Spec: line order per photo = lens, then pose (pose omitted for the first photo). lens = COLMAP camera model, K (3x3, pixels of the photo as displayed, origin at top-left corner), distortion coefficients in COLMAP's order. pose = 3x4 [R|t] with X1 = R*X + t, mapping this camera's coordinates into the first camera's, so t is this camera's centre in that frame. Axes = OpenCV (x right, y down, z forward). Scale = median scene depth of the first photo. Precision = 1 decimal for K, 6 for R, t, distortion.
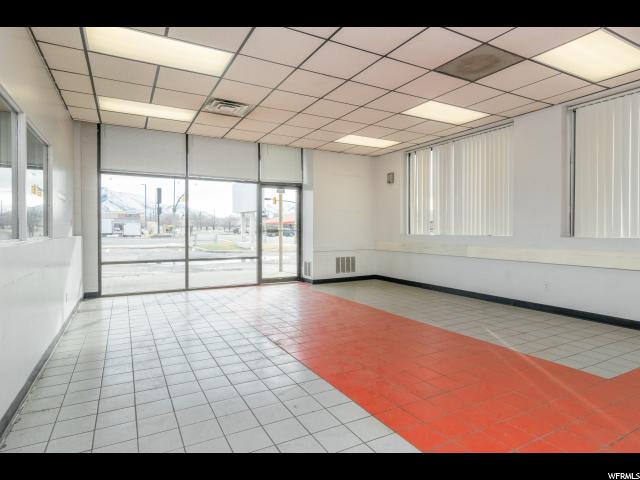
lens RADIAL K [[357.2, 0, 322.6], [0, 357.2, 235.9], [0, 0, 1]] dist [-0.000047, 0.000932]
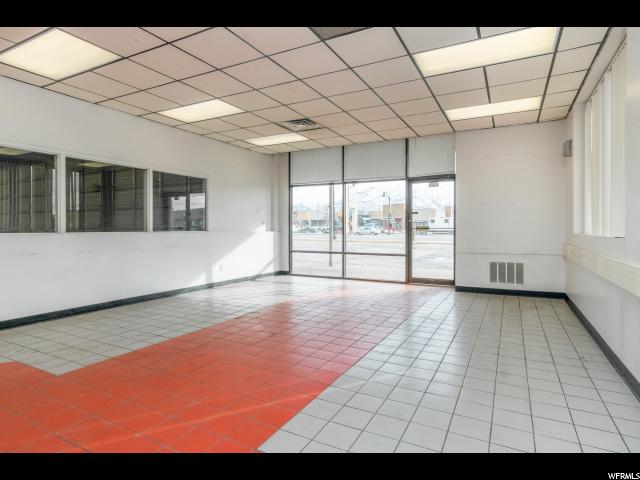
lens RADIAL K [[357.2, 0, 322.6], [0, 357.2, 235.9], [0, 0, 1]] dist [-0.000047, 0.000932]
pose [[0.550501, 0.016773, -0.834666, 0.514933], [-0.014016, 0.999843, 0.010849, -0.000683], [0.834717, 0.005726, 0.550649, 0.268042]]
